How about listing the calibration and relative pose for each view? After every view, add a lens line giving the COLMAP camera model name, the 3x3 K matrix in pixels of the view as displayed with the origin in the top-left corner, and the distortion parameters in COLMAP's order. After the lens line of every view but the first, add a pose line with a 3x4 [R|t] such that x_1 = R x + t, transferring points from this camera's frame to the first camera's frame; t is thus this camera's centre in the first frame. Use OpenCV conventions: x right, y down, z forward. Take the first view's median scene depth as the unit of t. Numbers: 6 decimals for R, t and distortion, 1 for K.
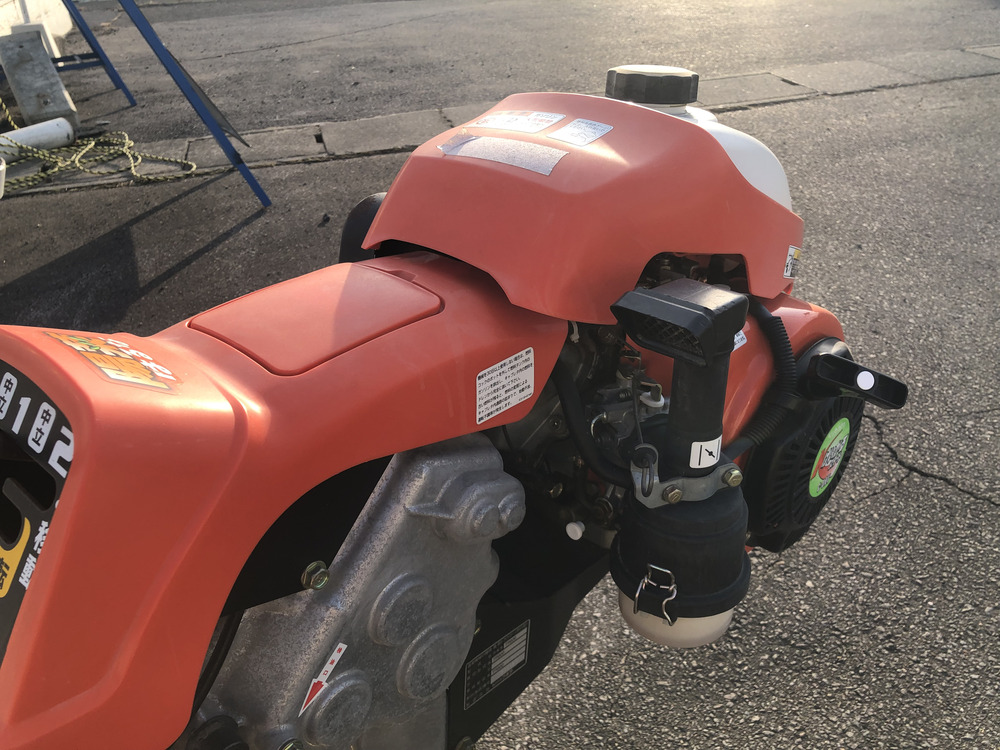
lens RADIAL K [[855.1, 0, 500.0], [0, 855.1, 375.0], [0, 0, 1]] dist [-0.069398, 0.168152]
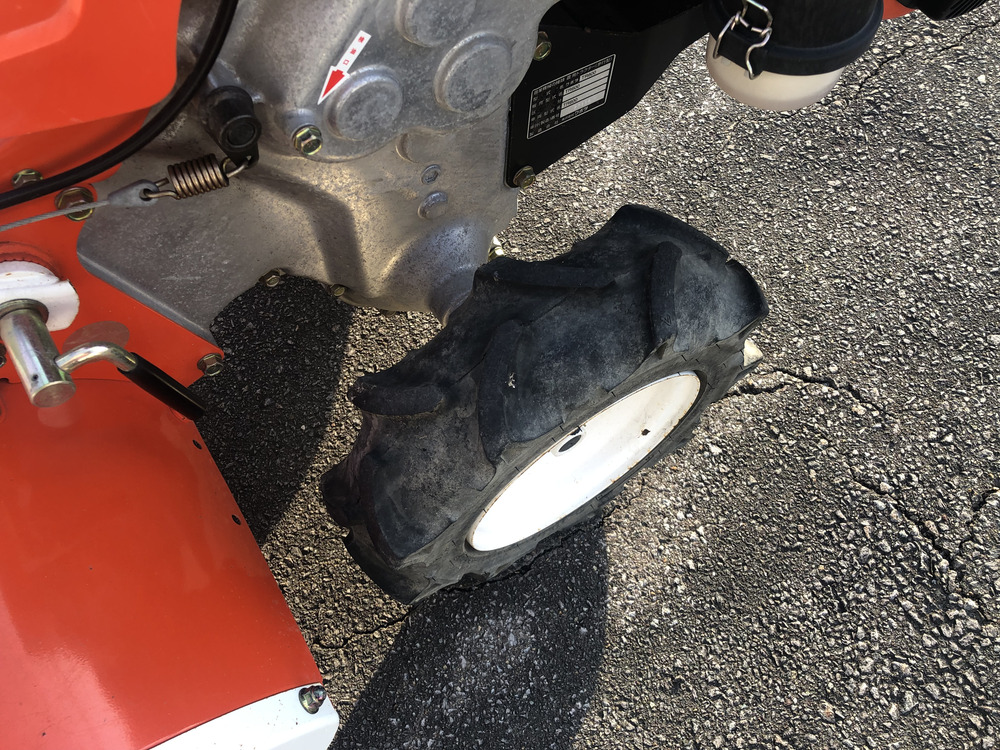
lens RADIAL K [[824.0, 0, 500.0], [0, 824.0, 375.0], [0, 0, 1]] dist [0.010410, 0.003890]
pose [[0.968097, 0.214605, -0.129358, 0.080361], [-0.096021, 0.794554, 0.599553, 0.036780], [0.231449, -0.568004, 0.789812, 0.075314]]
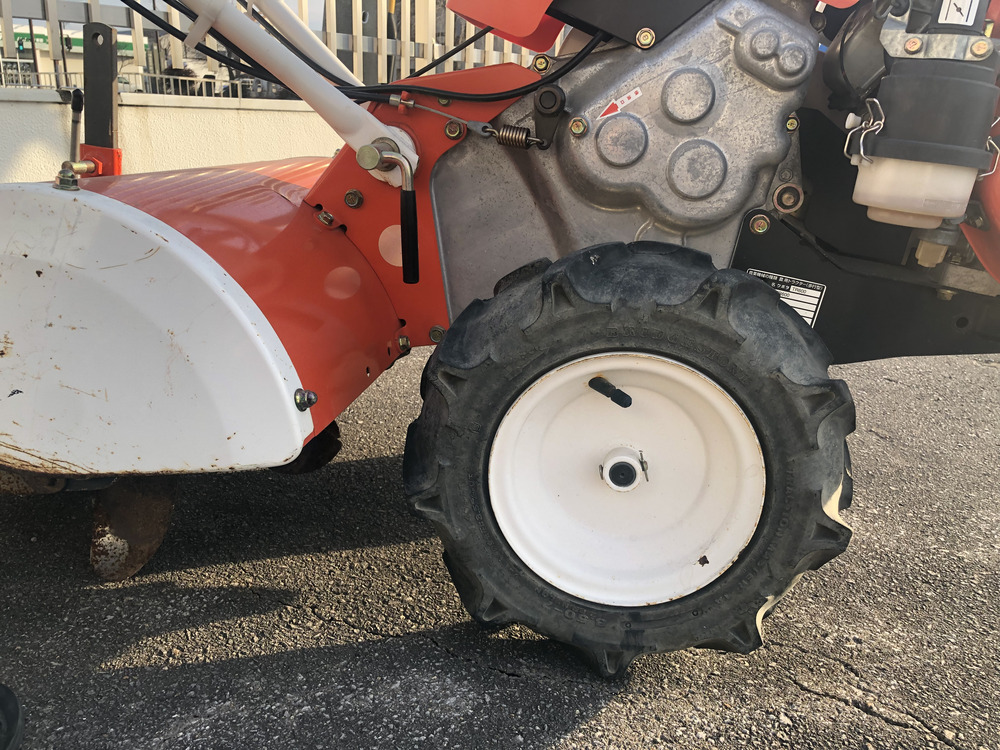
lens RADIAL K [[824.0, 0, 500.0], [0, 824.0, 375.0], [0, 0, 1]] dist [0.010410, 0.003890]
pose [[0.553049, 0.313446, -0.771938, 0.541532], [-0.502723, 0.864399, -0.009182, 0.489378], [0.664384, 0.393149, 0.635631, 0.037663]]
